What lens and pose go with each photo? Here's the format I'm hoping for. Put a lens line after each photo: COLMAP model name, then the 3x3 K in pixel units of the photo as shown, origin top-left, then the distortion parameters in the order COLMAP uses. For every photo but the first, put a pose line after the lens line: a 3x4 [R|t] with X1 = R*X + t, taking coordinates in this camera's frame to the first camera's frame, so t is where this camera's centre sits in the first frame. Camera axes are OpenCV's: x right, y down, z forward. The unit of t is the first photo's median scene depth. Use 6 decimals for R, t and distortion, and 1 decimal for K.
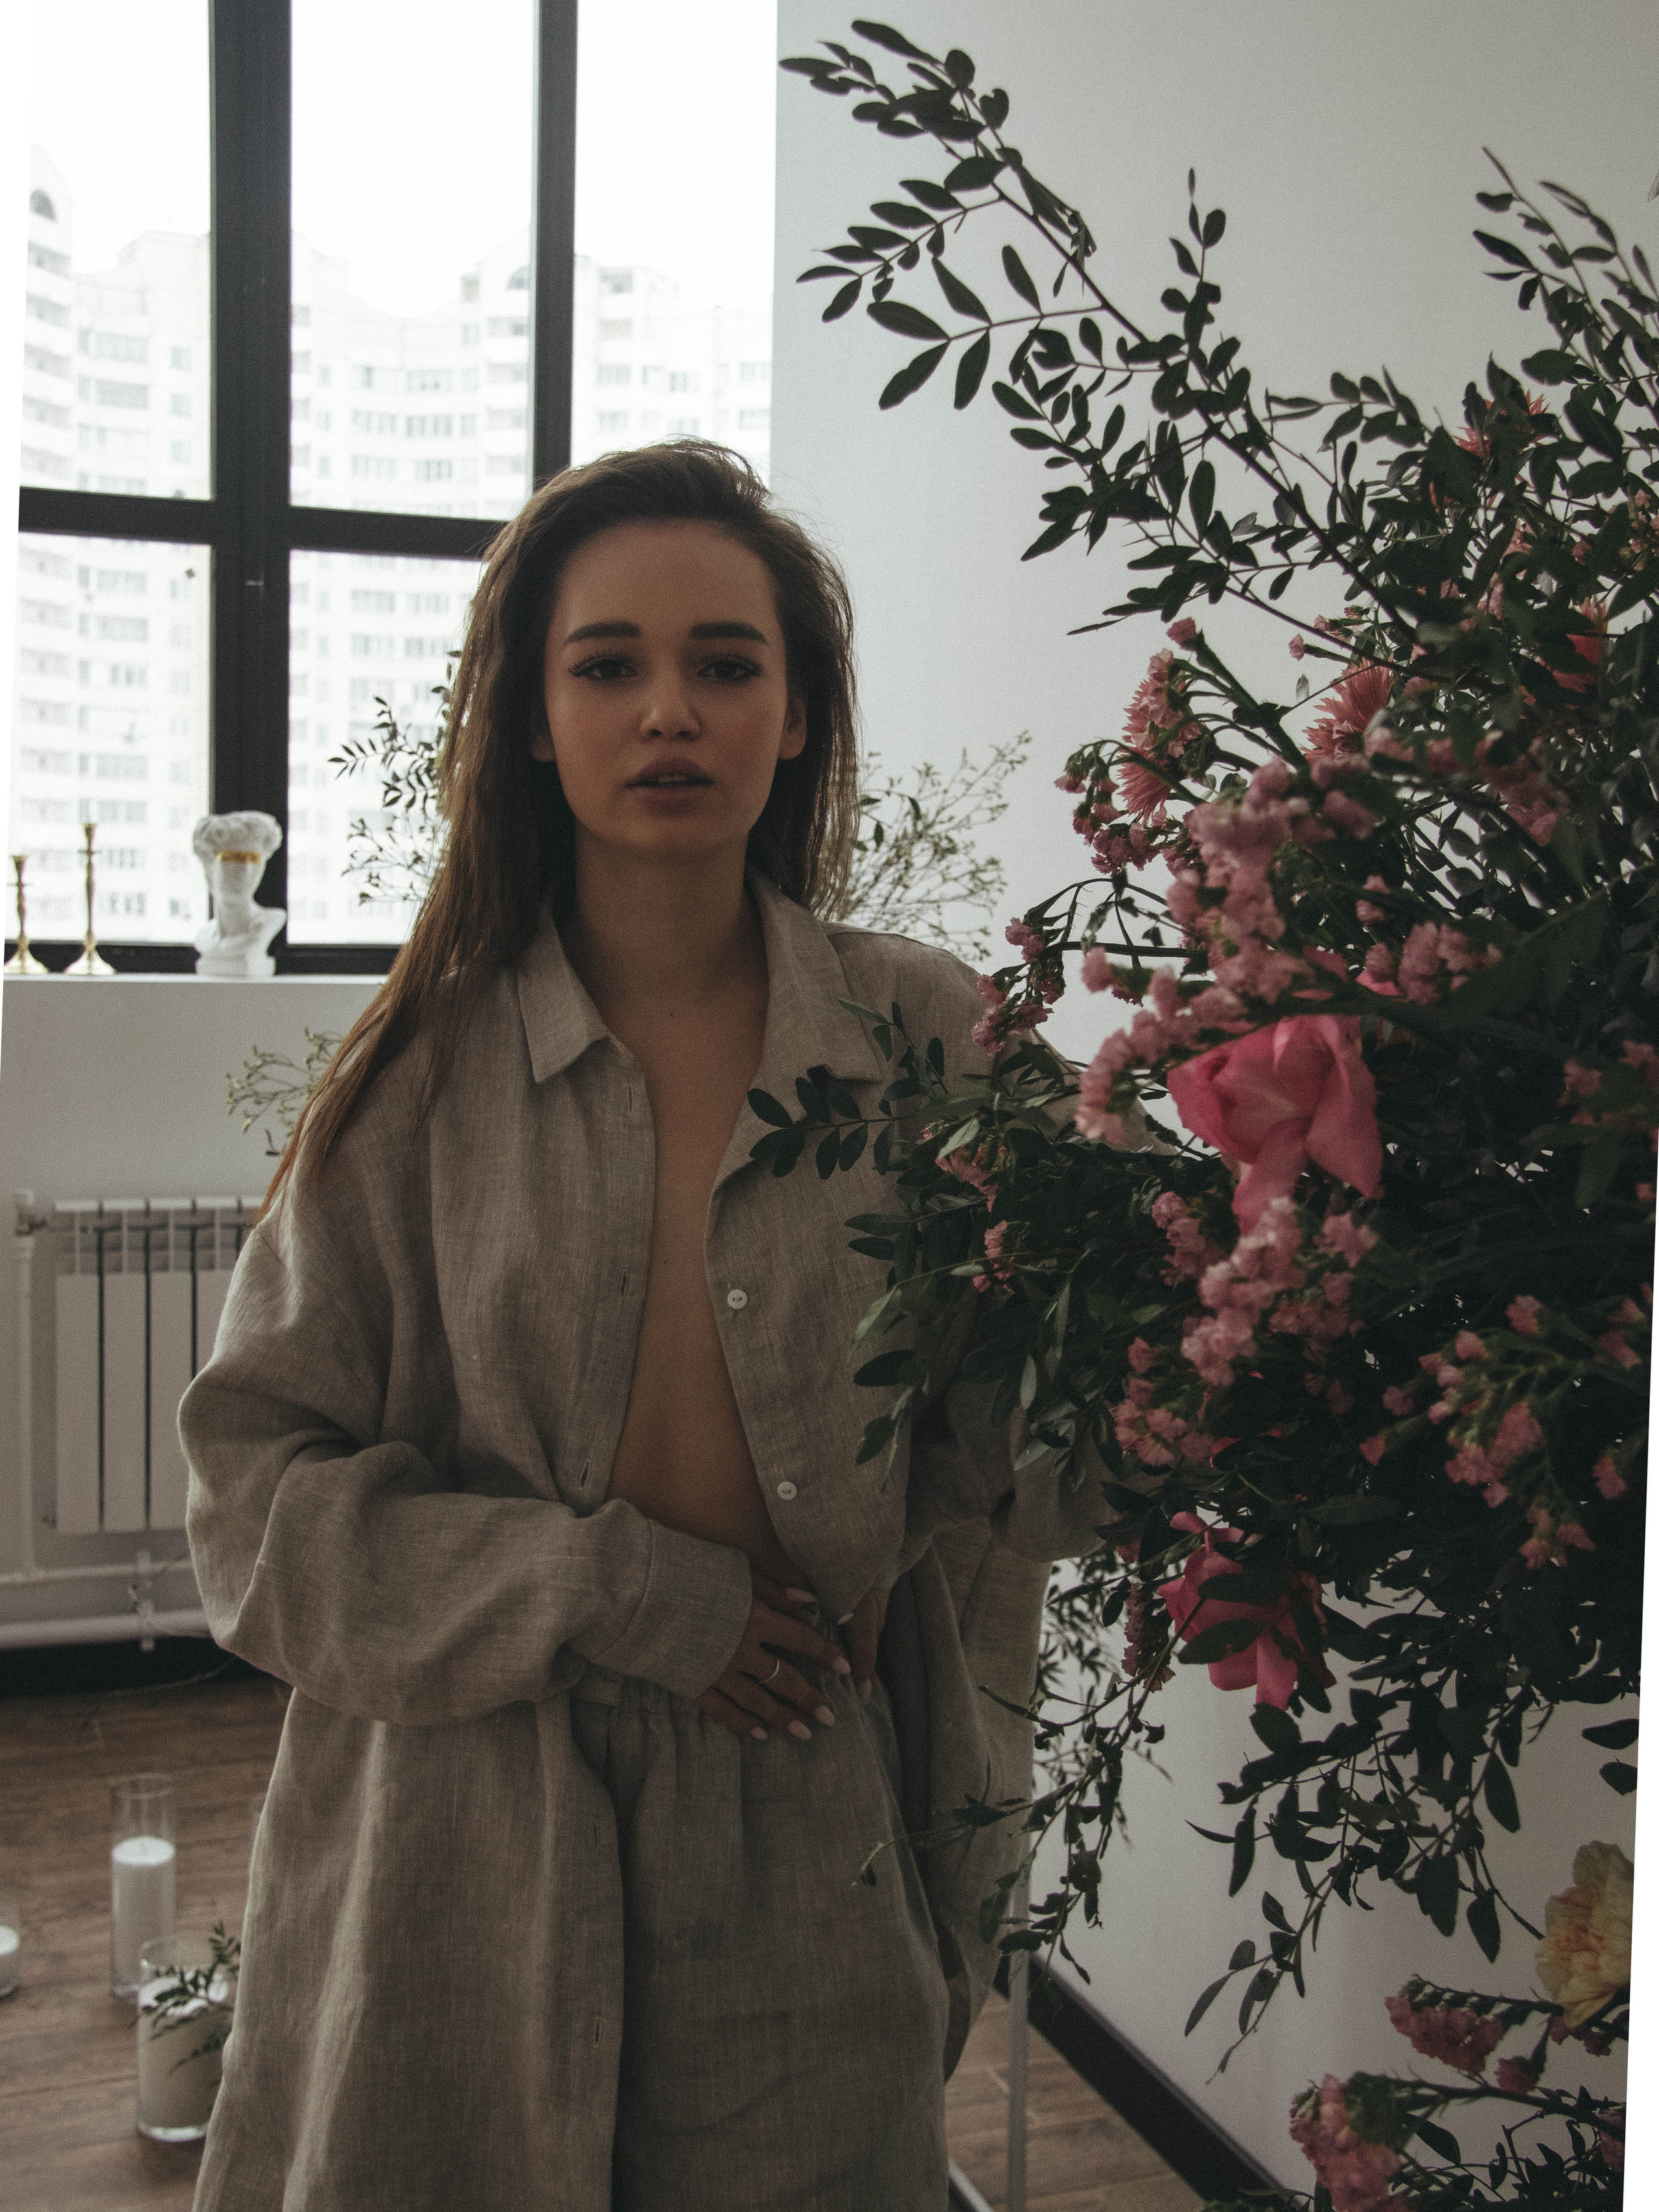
lens RADIAL K [[2622.6, 0, 844.4], [0, 2622.6, 1103.2], [0, 0, 1]] dist [-0.018833, 0.000000]
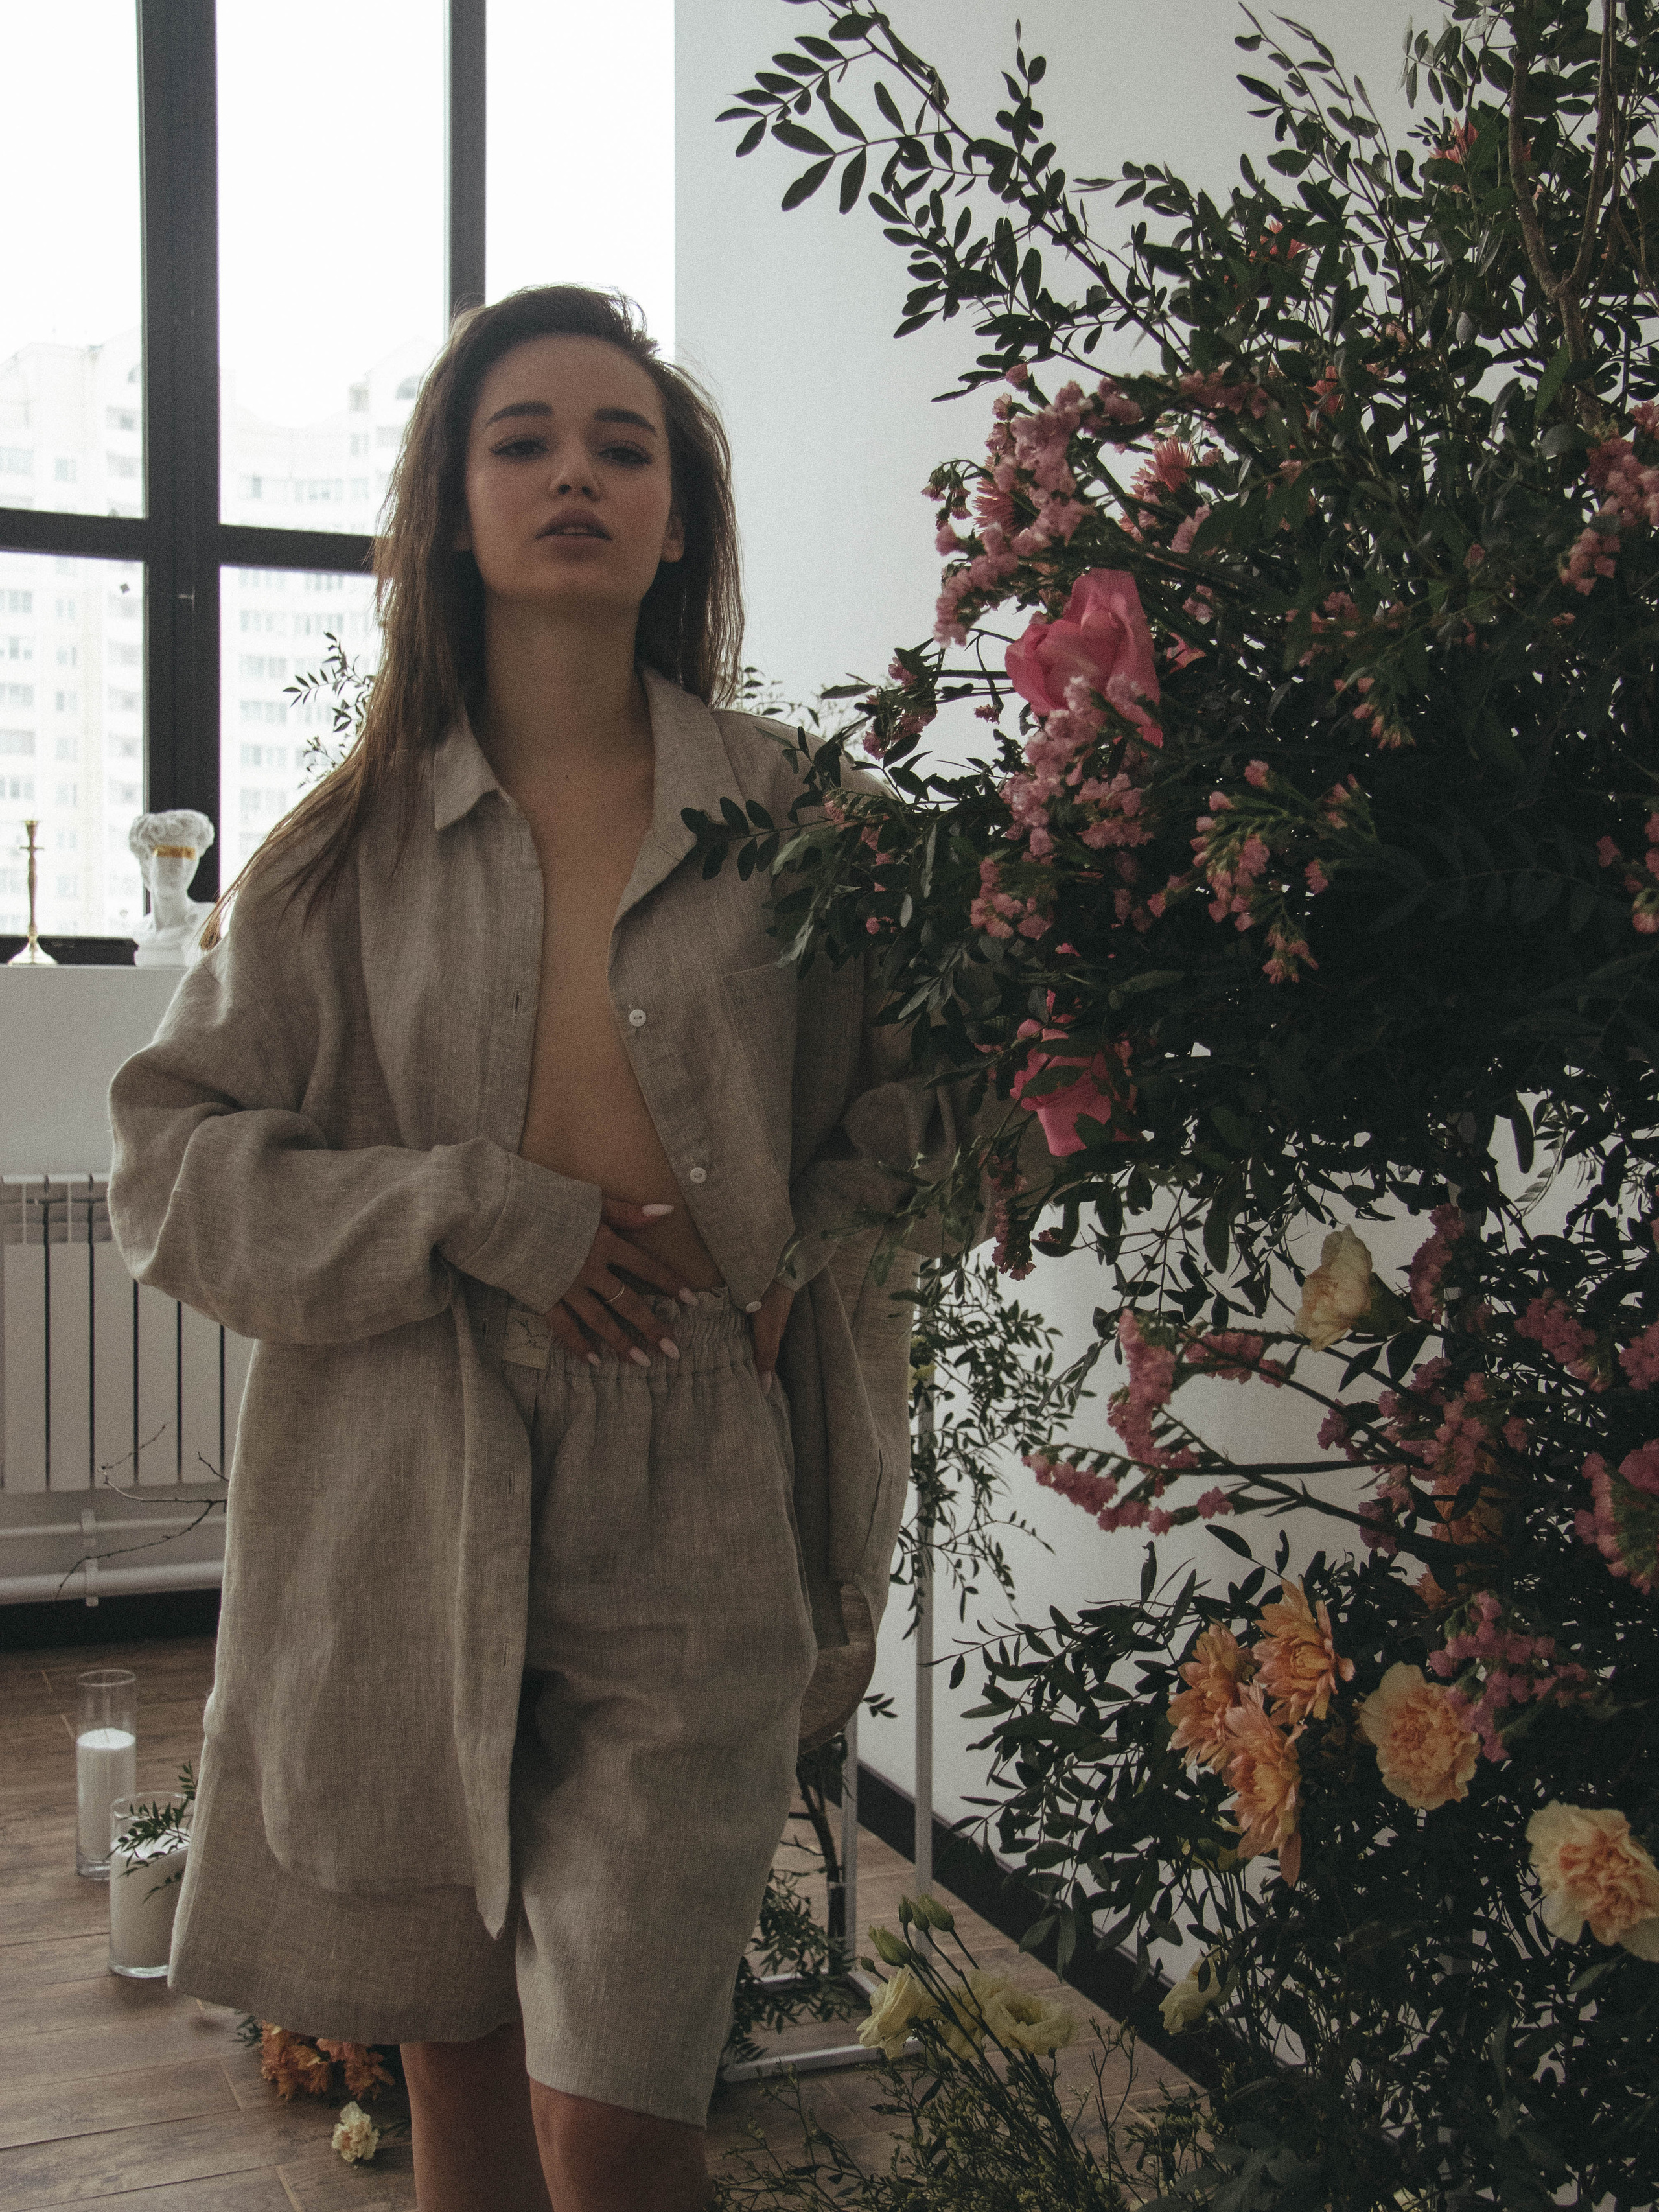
lens RADIAL K [[2622.6, 0, 812.3], [0, 2622.6, 1107.0], [0, 0, 1]] dist [-0.018833, 0.000000]
pose [[0.999587, -0.013994, 0.025105, -0.010068], [0.014766, 0.999416, -0.030817, 0.213992], [-0.024659, 0.031175, 0.999210, -0.274118]]
